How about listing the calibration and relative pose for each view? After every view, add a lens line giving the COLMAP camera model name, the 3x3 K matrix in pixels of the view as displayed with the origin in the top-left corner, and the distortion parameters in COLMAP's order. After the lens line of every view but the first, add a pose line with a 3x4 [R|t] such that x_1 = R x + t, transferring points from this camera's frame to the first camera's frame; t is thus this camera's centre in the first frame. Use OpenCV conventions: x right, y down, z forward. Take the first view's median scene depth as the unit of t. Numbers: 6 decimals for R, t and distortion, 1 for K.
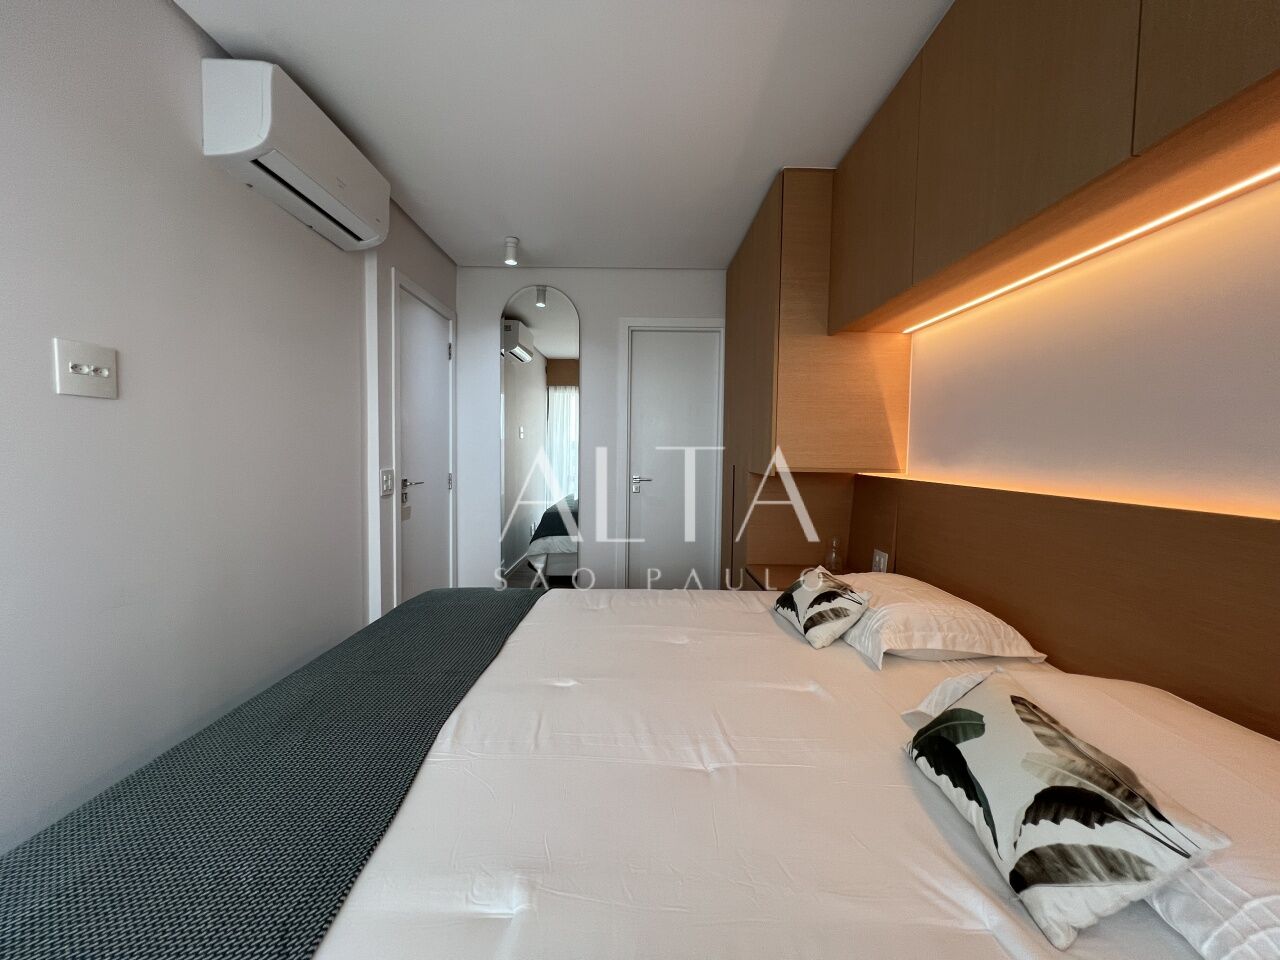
lens RADIAL K [[516.1, 0, 638.5], [0, 516.1, 476.8], [0, 0, 1]] dist [-0.009563, 0.001267]
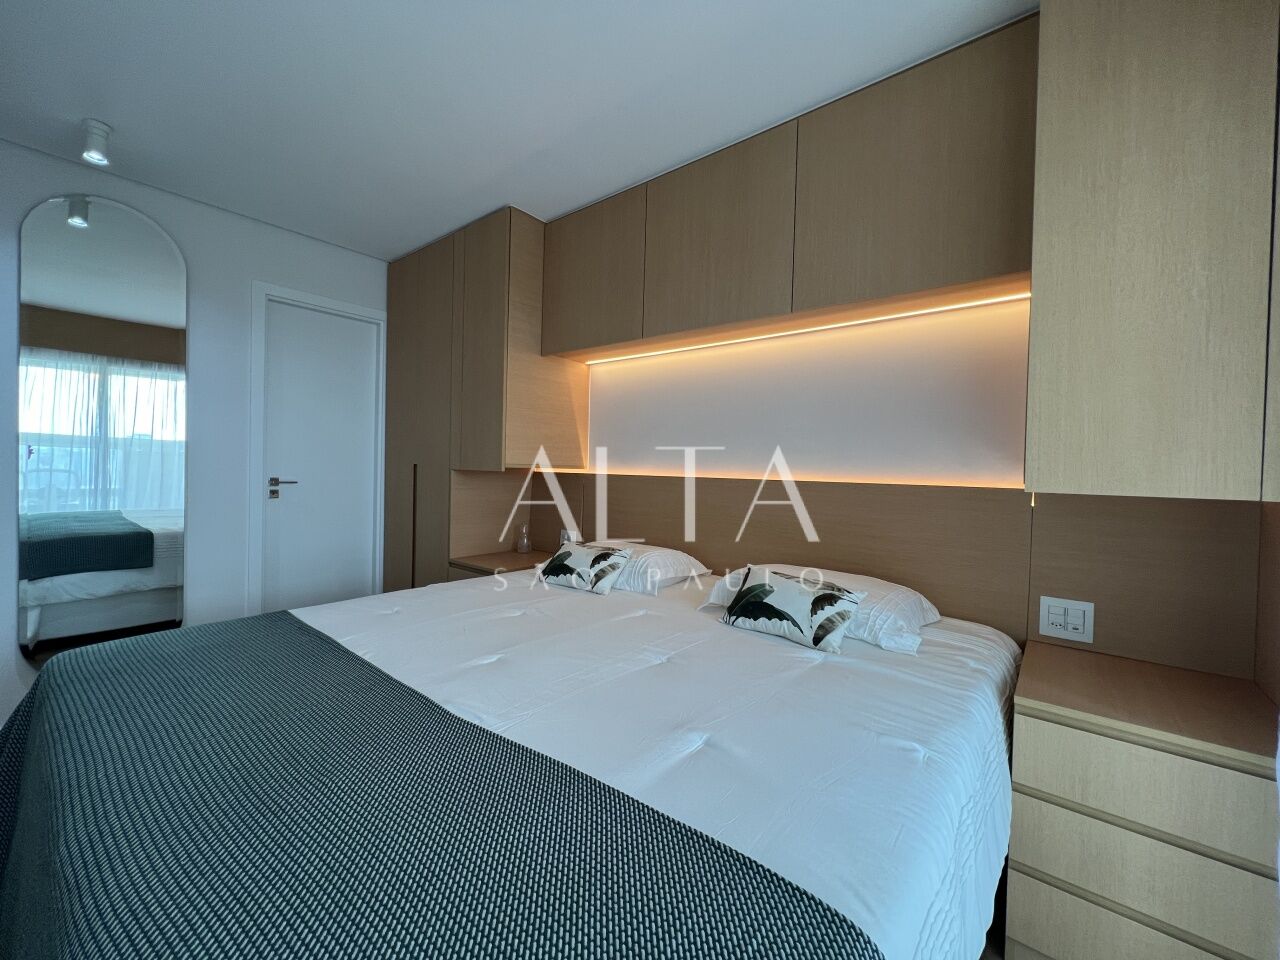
lens RADIAL K [[516.1, 0, 643.9], [0, 516.1, 476.5], [0, 0, 1]] dist [-0.009563, 0.001267]
pose [[0.625179, -0.008496, 0.780435, -0.674084], [0.024393, 0.999665, -0.008658, 0.042506], [-0.780100, 0.024450, 0.625176, 0.086698]]
